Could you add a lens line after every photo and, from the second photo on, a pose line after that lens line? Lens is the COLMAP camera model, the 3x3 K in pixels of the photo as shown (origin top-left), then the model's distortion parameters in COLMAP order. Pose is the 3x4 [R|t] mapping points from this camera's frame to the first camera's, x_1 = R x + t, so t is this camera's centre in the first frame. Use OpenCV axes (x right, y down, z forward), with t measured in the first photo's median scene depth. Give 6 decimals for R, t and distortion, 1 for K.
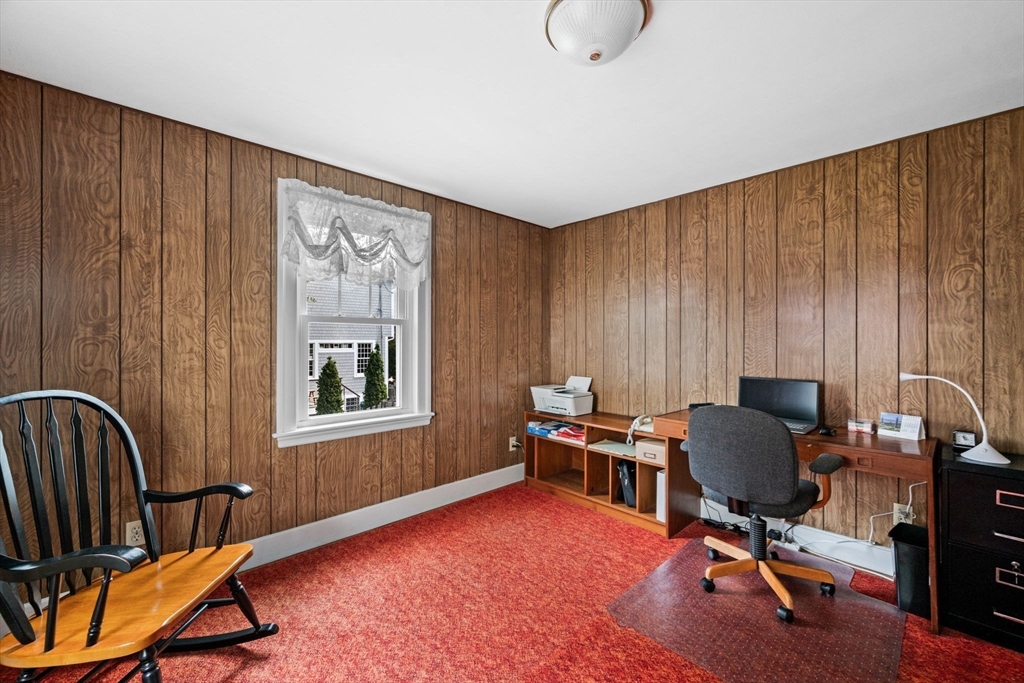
lens RADIAL K [[417.8, 0, 510.0], [0, 417.8, 339.6], [0, 0, 1]] dist [0.000092, -0.000070]
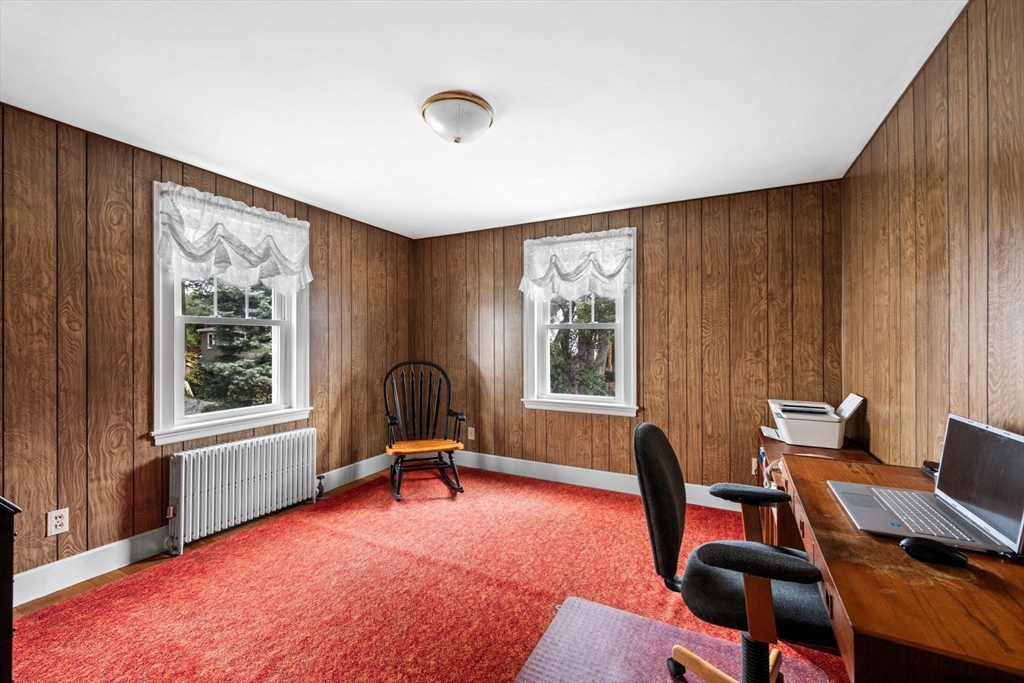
lens RADIAL K [[421.5, 0, 510.7], [0, 421.5, 342.4], [0, 0, 1]] dist [-0.000800, -0.000072]
pose [[0.313380, -0.001298, -0.949627, 0.833907], [0.003527, 0.999994, -0.000203, 0.005500], [0.949621, -0.003286, 0.313383, 0.370747]]
